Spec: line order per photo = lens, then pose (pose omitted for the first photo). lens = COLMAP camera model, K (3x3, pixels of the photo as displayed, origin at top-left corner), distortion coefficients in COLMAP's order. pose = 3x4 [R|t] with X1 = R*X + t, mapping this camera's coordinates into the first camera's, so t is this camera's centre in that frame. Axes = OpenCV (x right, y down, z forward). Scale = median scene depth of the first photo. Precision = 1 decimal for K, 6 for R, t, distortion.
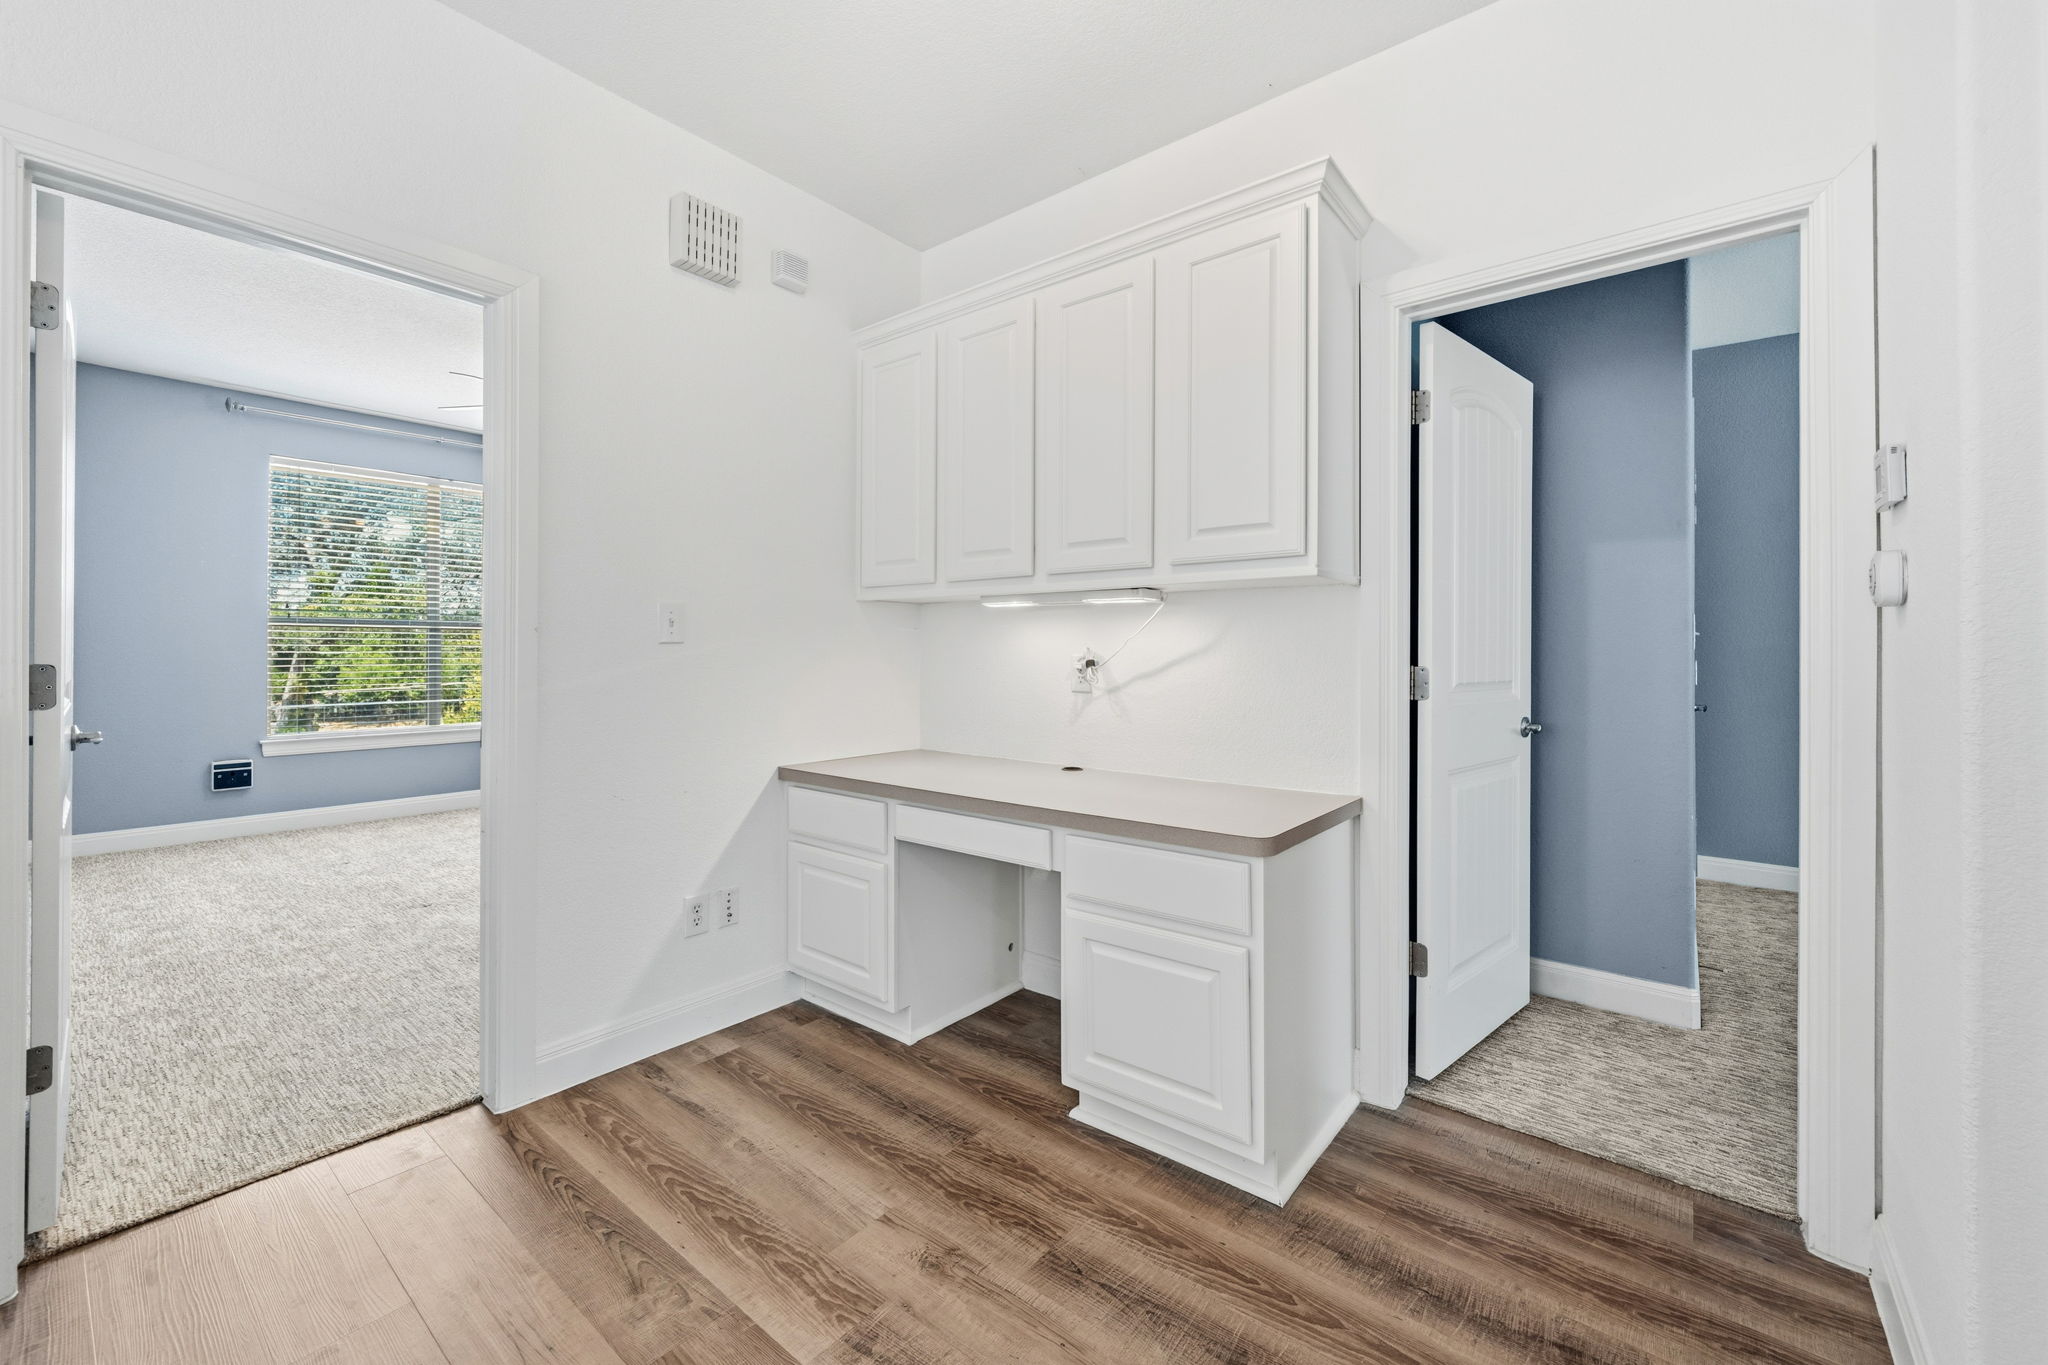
lens RADIAL K [[820.4, 0, 1023.9], [0, 820.4, 655.2], [0, 0, 1]] dist [-0.001239, -0.000138]
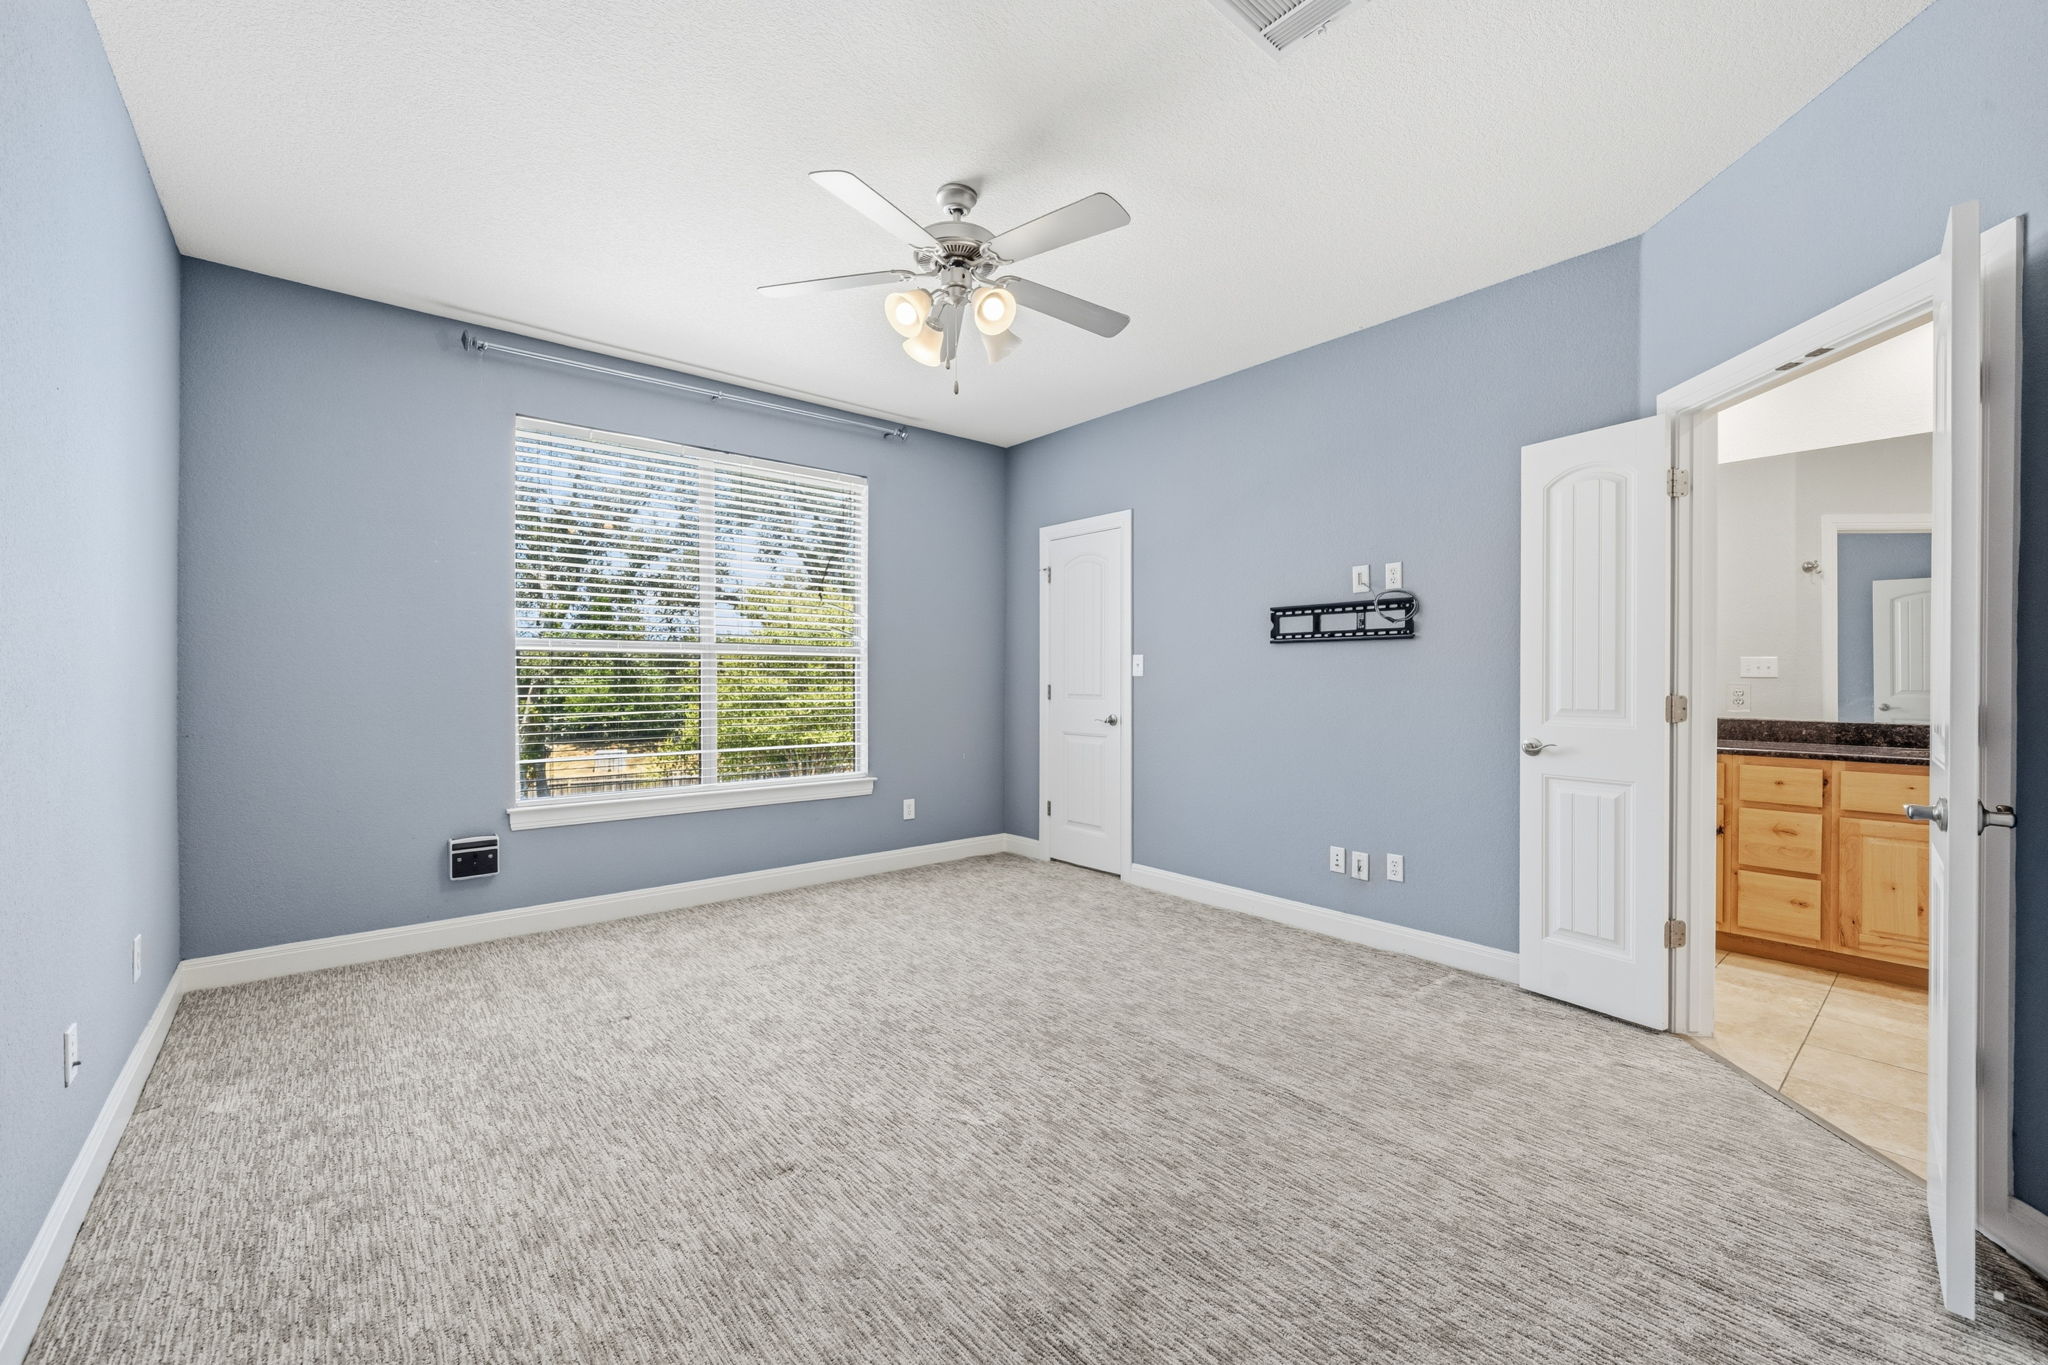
lens RADIAL K [[822.2, 0, 1027.0], [0, 822.2, 689.2], [0, 0, 1]] dist [-0.000733, -0.000132]
pose [[0.983627, -0.000024, -0.180218, -0.350054], [0.001738, 0.999955, 0.009353, -0.008703], [0.180210, -0.009513, 0.983582, 0.369954]]
